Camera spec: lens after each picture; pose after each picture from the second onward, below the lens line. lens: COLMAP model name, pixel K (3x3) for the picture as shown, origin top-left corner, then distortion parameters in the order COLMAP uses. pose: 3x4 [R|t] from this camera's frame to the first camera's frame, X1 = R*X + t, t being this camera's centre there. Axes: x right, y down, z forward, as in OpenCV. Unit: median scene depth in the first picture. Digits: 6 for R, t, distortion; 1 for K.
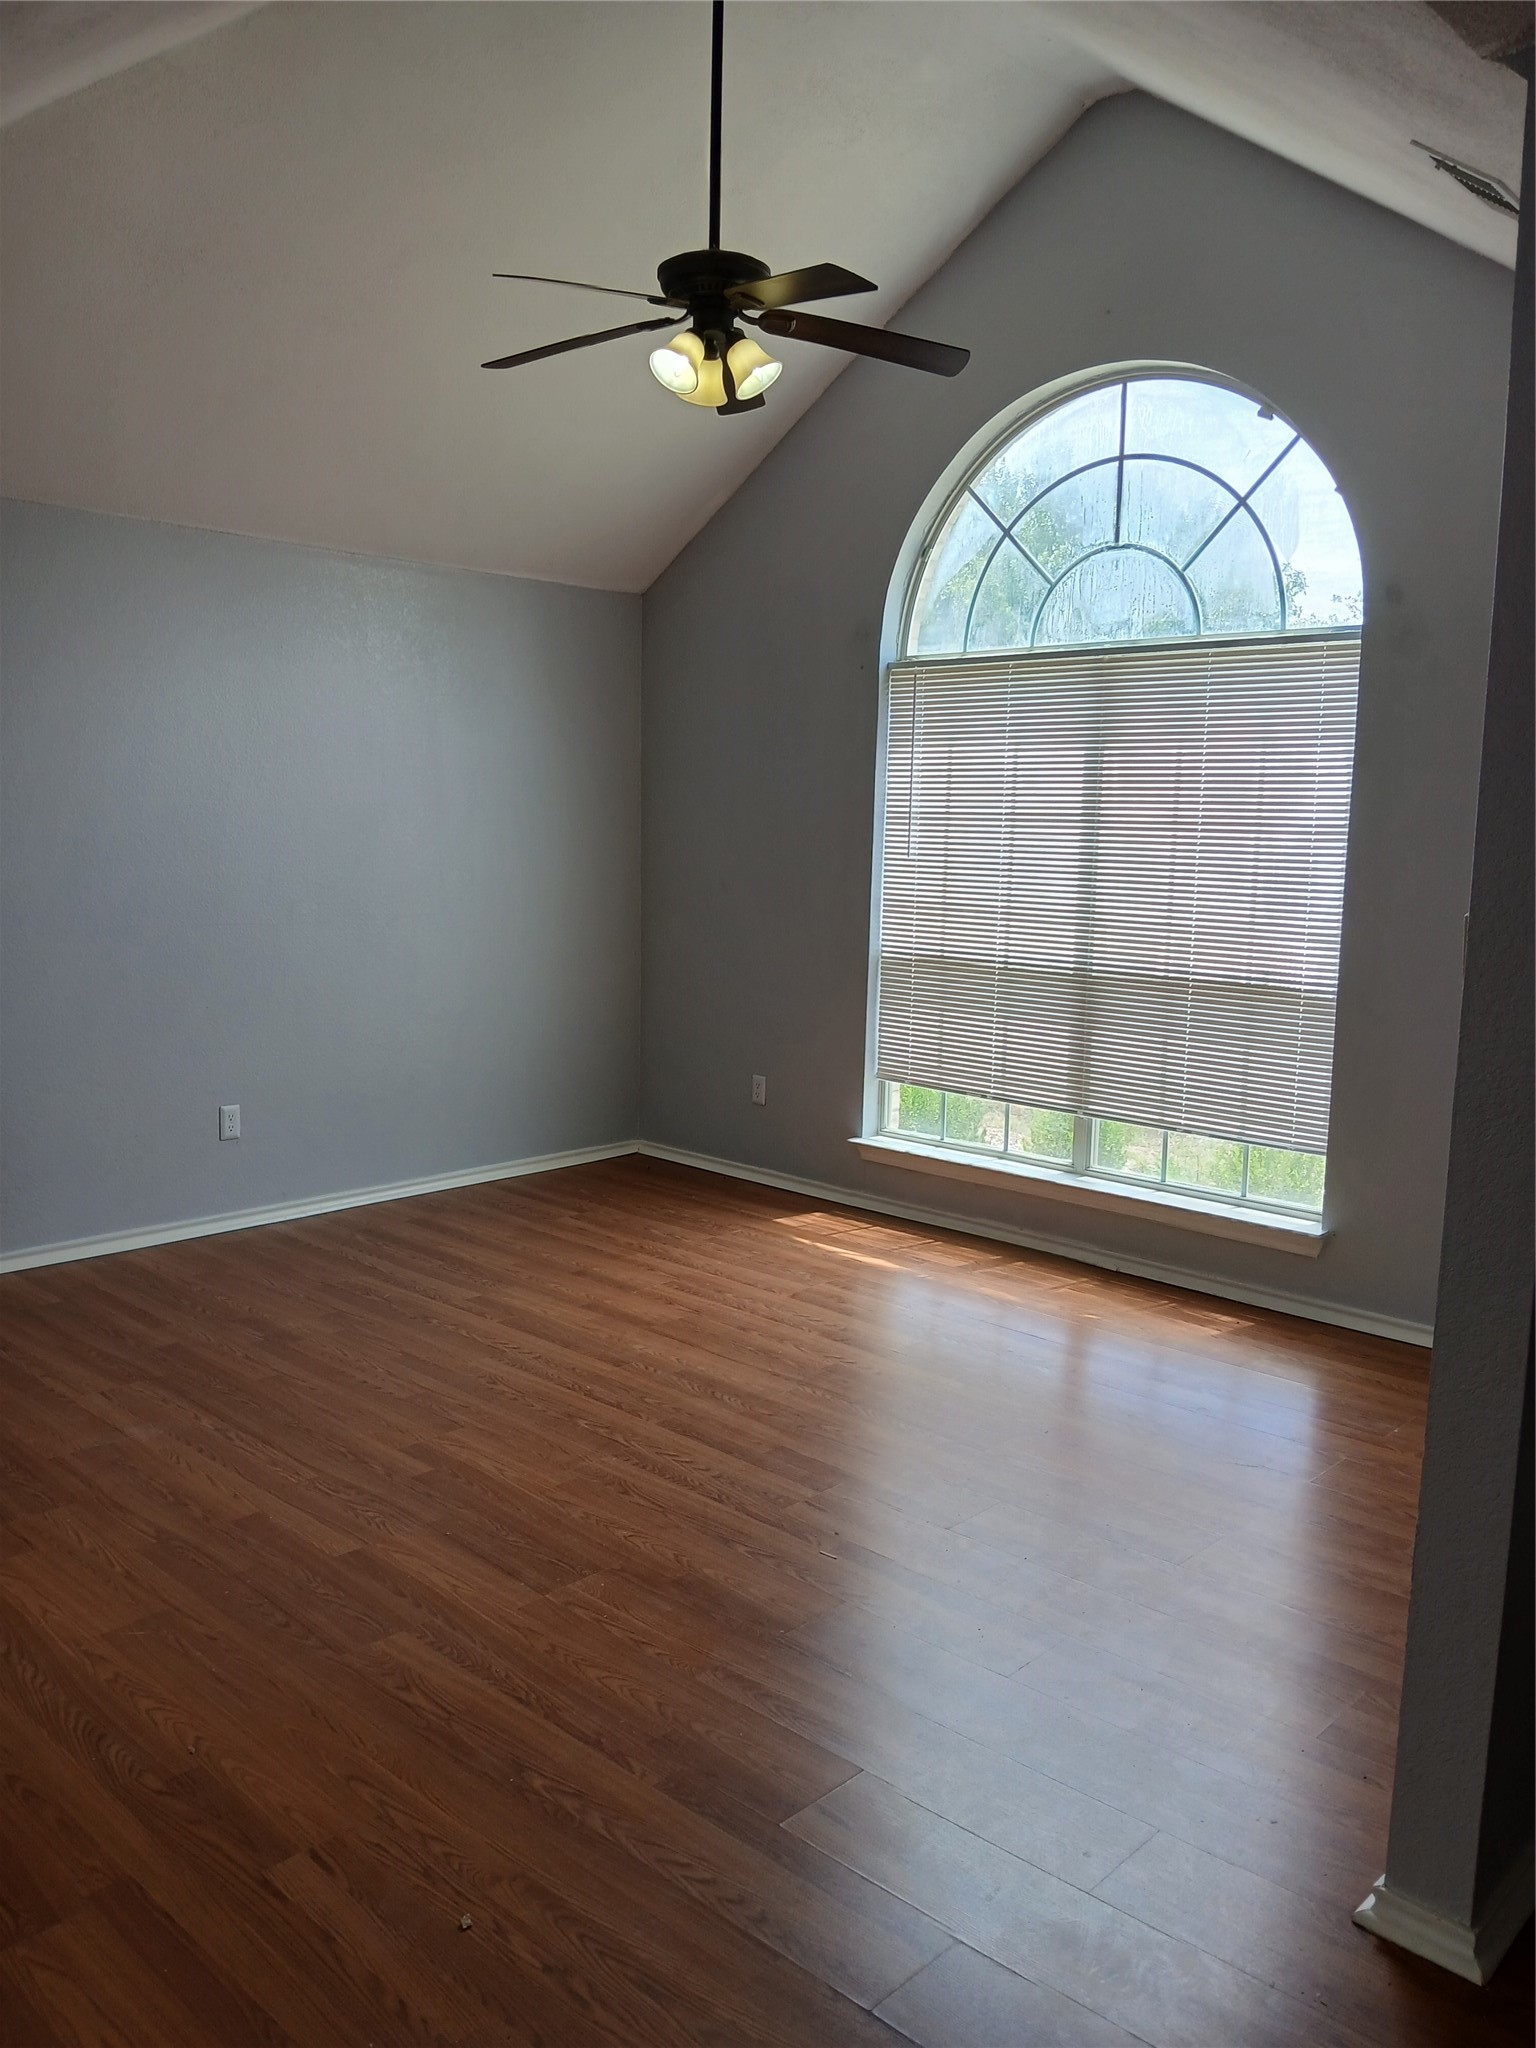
lens RADIAL K [[1605.6, 0, 772.3], [0, 1605.6, 1025.2], [0, 0, 1]] dist [0.045379, -0.108436]
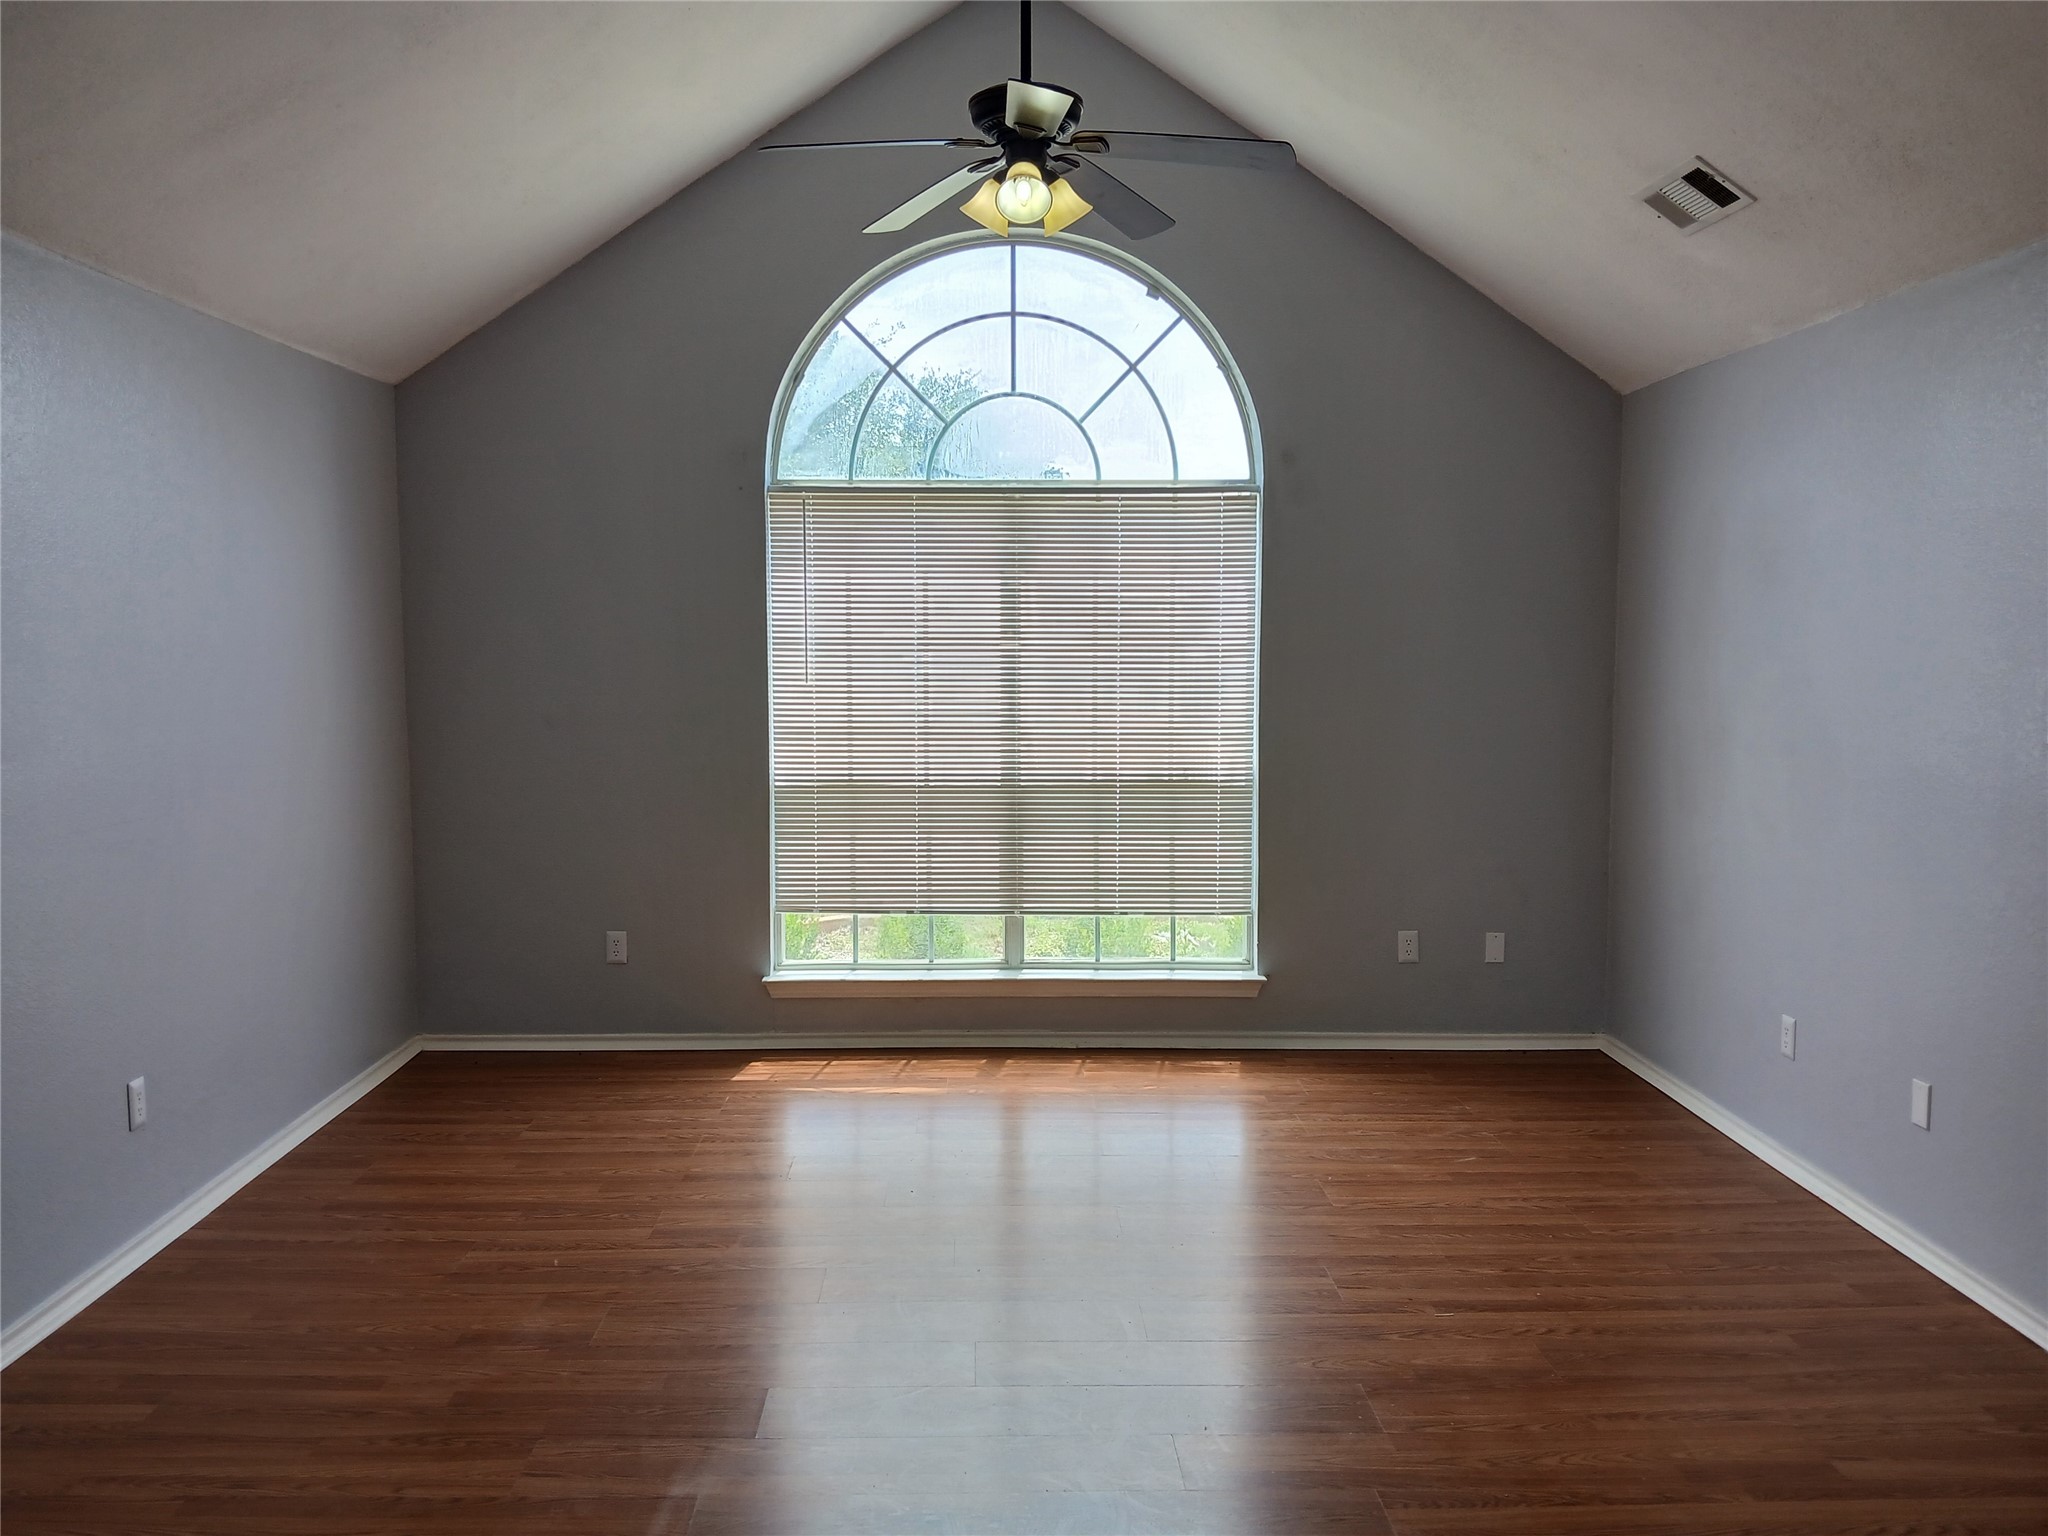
lens RADIAL K [[1605.6, 0, 1012.1], [0, 1605.6, 769.3], [0, 0, 1]] dist [0.045379, -0.108436]
pose [[0.721723, -0.091415, 0.686119, -0.550096], [0.103215, 0.994372, 0.023913, -0.067924], [-0.684444, 0.053559, 0.727096, 0.214539]]
